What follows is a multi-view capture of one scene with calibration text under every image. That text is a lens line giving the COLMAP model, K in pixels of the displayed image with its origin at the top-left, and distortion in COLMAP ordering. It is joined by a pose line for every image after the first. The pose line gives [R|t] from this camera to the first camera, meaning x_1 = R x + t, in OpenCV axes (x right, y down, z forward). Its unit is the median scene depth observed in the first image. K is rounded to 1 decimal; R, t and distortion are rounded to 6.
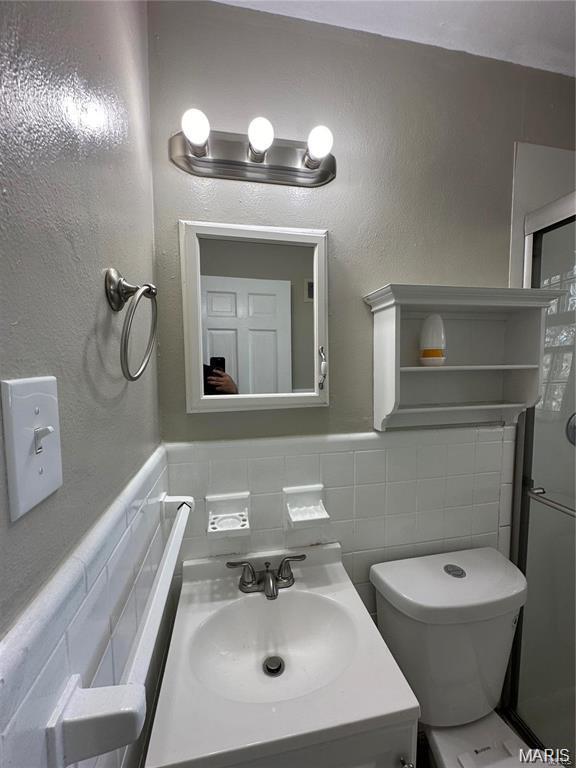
lens RADIAL K [[306.1, 0, 288.0], [0, 306.1, 384.0], [0, 0, 1]] dist [-0.002803, -0.000331]
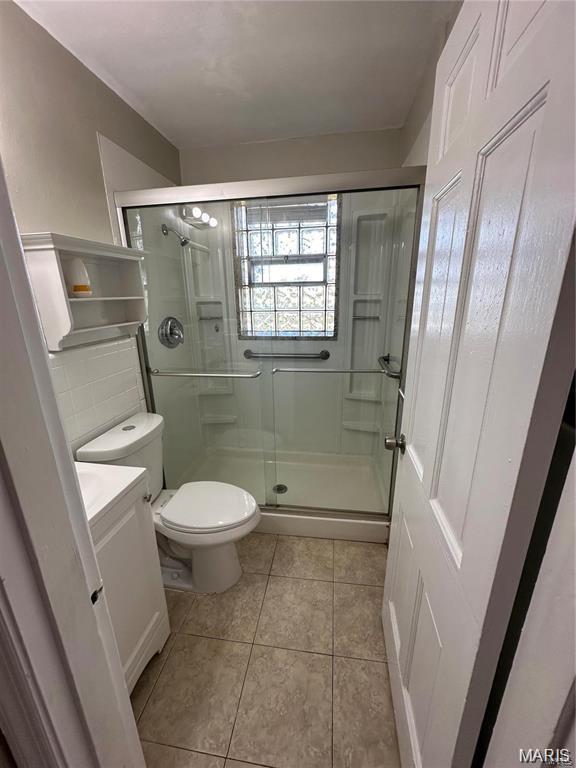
lens RADIAL K [[306.1, 0, 288.0], [0, 306.1, 384.0], [0, 0, 1]] dist [-0.002803, -0.000331]
pose [[0.345354, -0.259589, 0.901856, -0.571540], [0.078239, 0.965601, 0.247977, 0.048269], [-0.935205, -0.015080, 0.353785, -0.366812]]
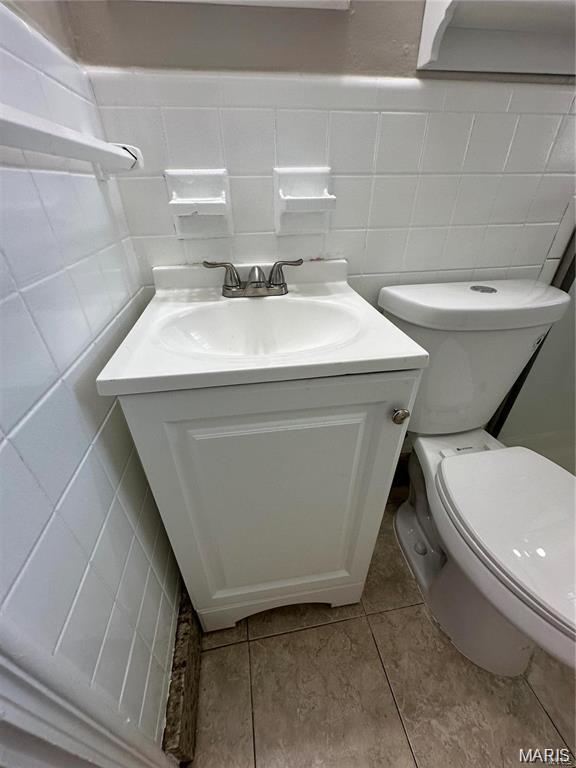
lens RADIAL K [[306.1, 0, 288.0], [0, 306.1, 384.0], [0, 0, 1]] dist [-0.002803, -0.000331]
pose [[0.999452, 0.017826, -0.027892, 0.046194], [-0.002416, 0.879657, 0.475603, 0.448476], [0.033013, -0.475275, 0.879218, 0.135547]]
